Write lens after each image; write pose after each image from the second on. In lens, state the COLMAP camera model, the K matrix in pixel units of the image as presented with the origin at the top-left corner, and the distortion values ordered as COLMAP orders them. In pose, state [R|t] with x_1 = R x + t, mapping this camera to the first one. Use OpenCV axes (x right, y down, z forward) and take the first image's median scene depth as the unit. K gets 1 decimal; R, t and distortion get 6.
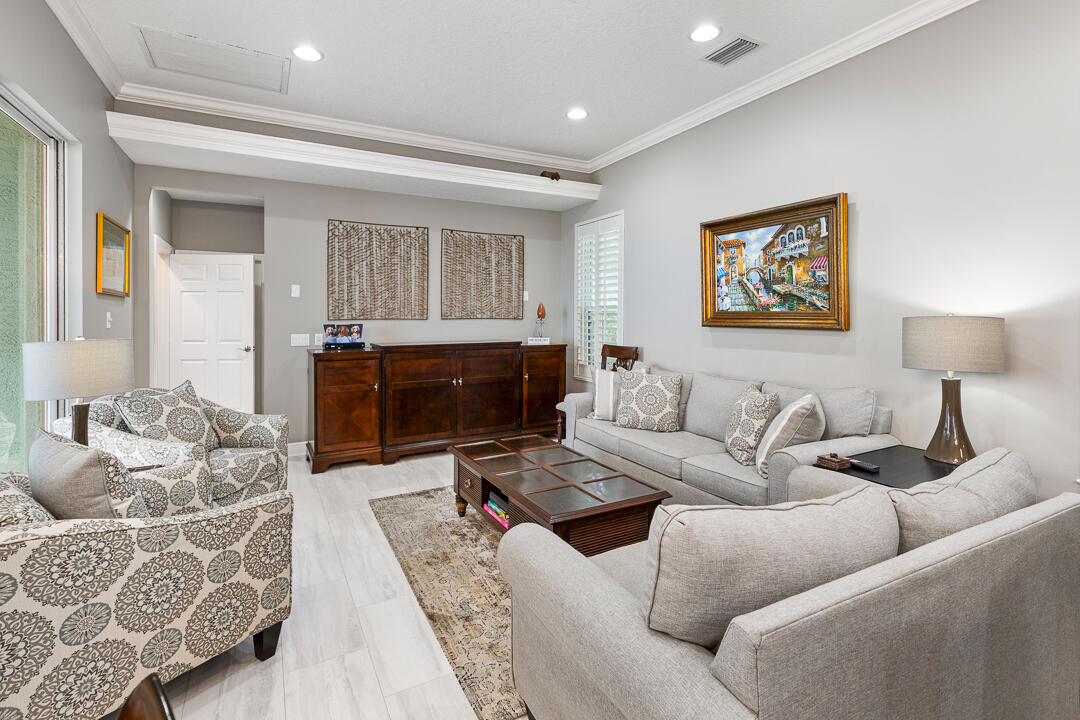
lens RADIAL K [[506.7, 0, 536.6], [0, 506.7, 310.3], [0, 0, 1]] dist [0.005639, 0.000357]
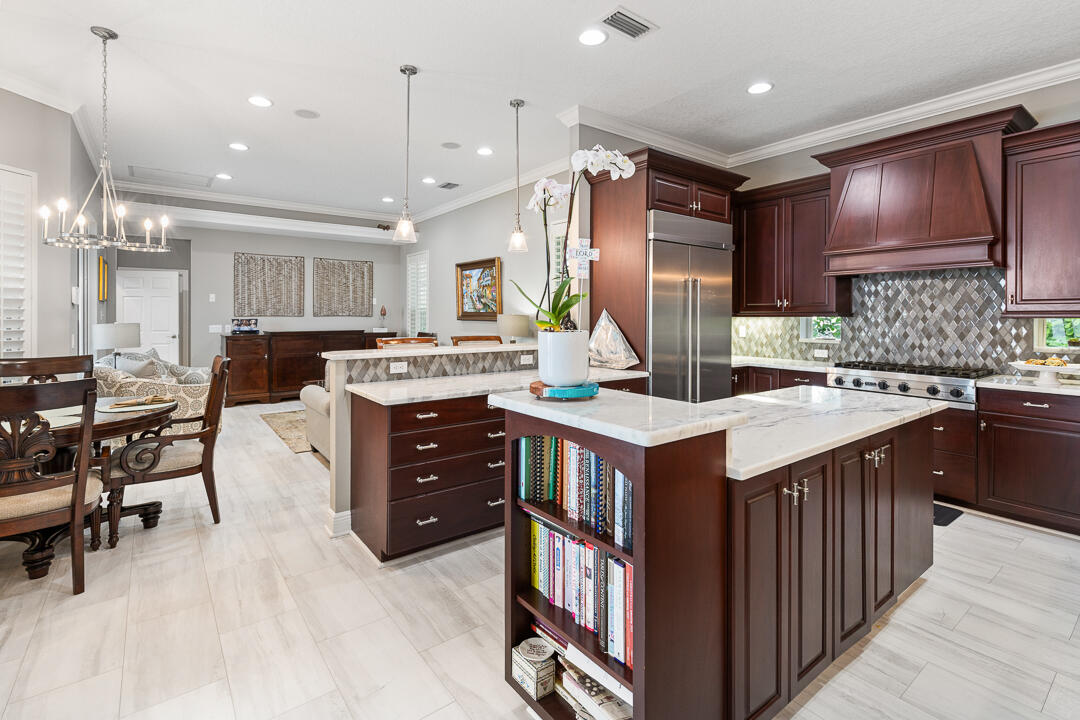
lens RADIAL K [[506.7, 0, 536.0], [0, 506.7, 315.2], [0, 0, 1]] dist [0.005639, 0.000357]
pose [[0.988285, 0.004184, 0.152562, 0.290528], [-0.005731, 0.999937, 0.009702, -0.005046], [-0.152512, -0.010462, 0.988246, -0.744167]]
